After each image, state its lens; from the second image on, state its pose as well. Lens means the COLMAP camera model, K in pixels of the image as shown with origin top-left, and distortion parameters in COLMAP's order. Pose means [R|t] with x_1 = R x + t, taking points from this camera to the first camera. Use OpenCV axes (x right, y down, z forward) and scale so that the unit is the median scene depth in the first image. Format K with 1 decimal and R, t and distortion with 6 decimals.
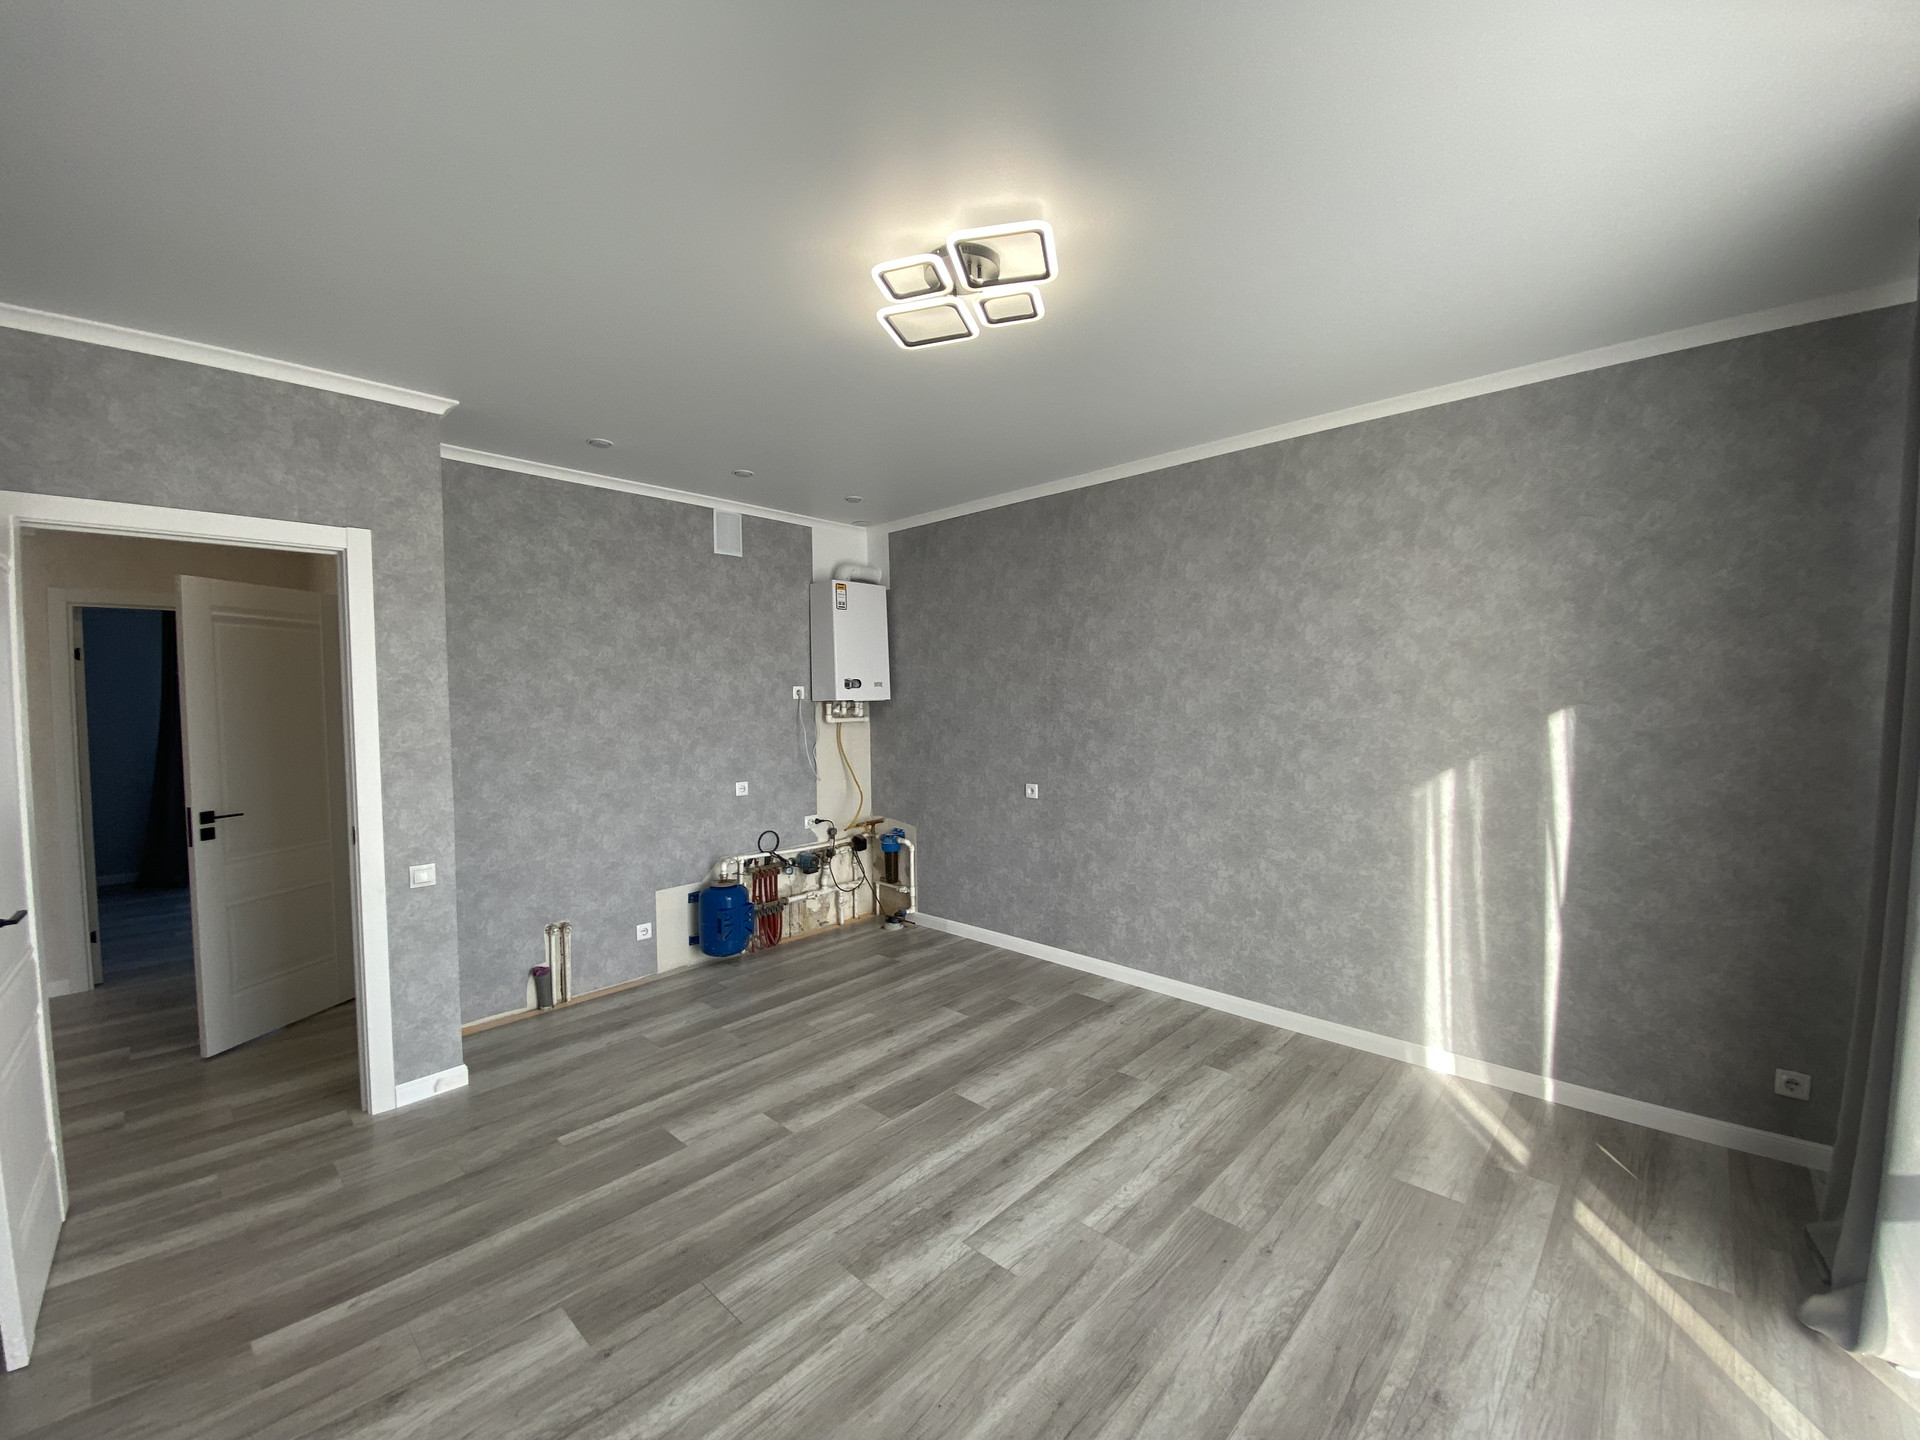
lens RADIAL K [[774.6, 0, 947.2], [0, 774.6, 722.3], [0, 0, 1]] dist [-0.013148, -0.001486]
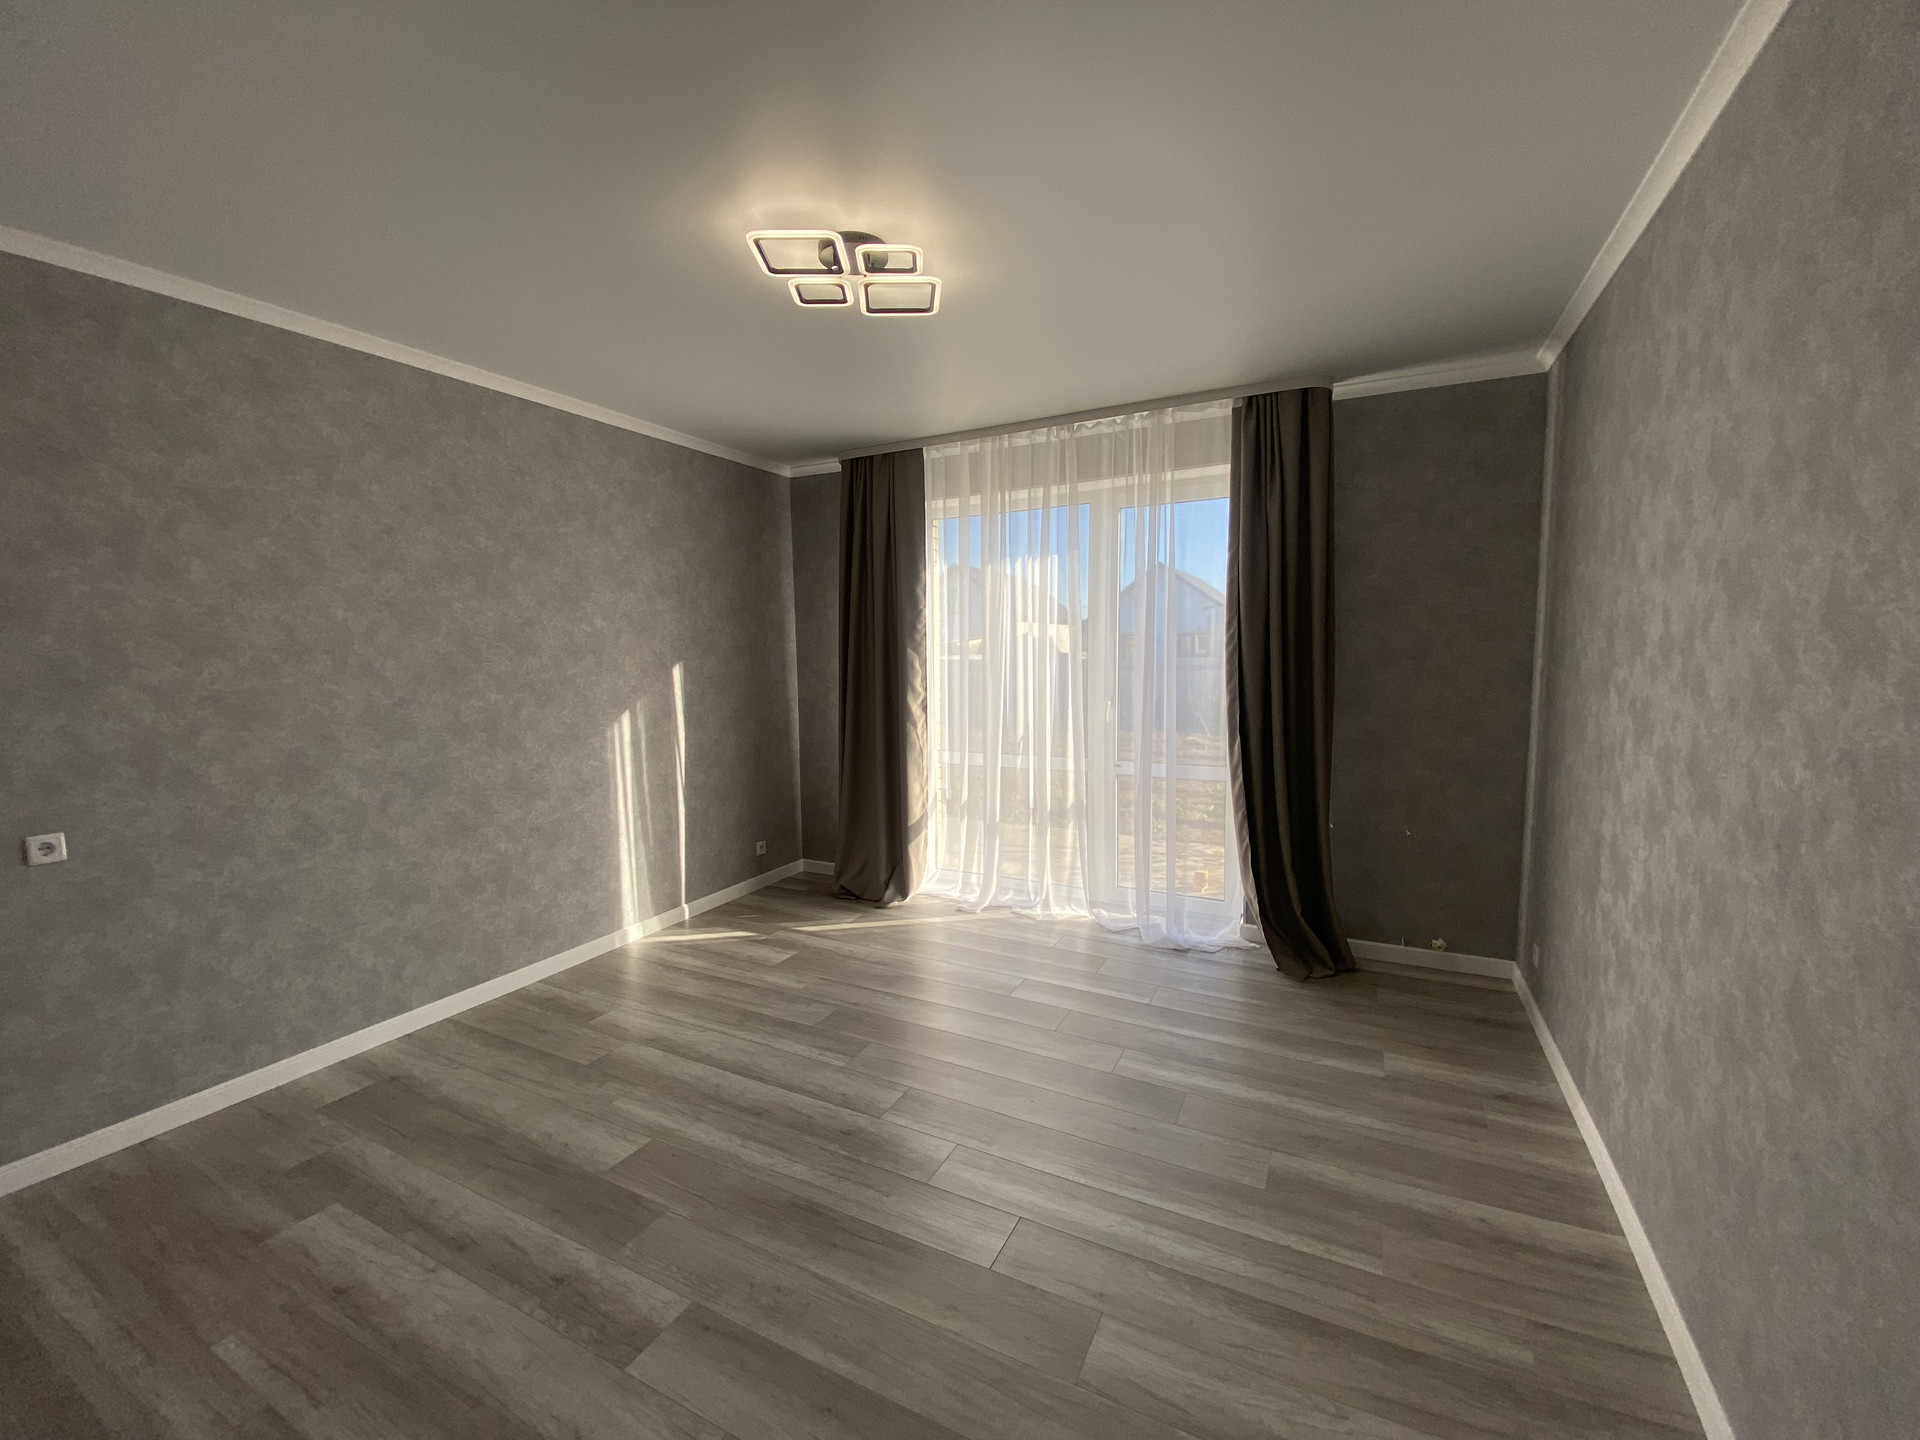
lens RADIAL K [[774.6, 0, 955.4], [0, 774.6, 729.8], [0, 0, 1]] dist [-0.013148, -0.001486]
pose [[-0.292465, -0.081481, 0.952799, -0.788427], [0.046298, 0.993988, 0.099215, -0.012265], [-0.955155, 0.073130, -0.286934, 0.866691]]
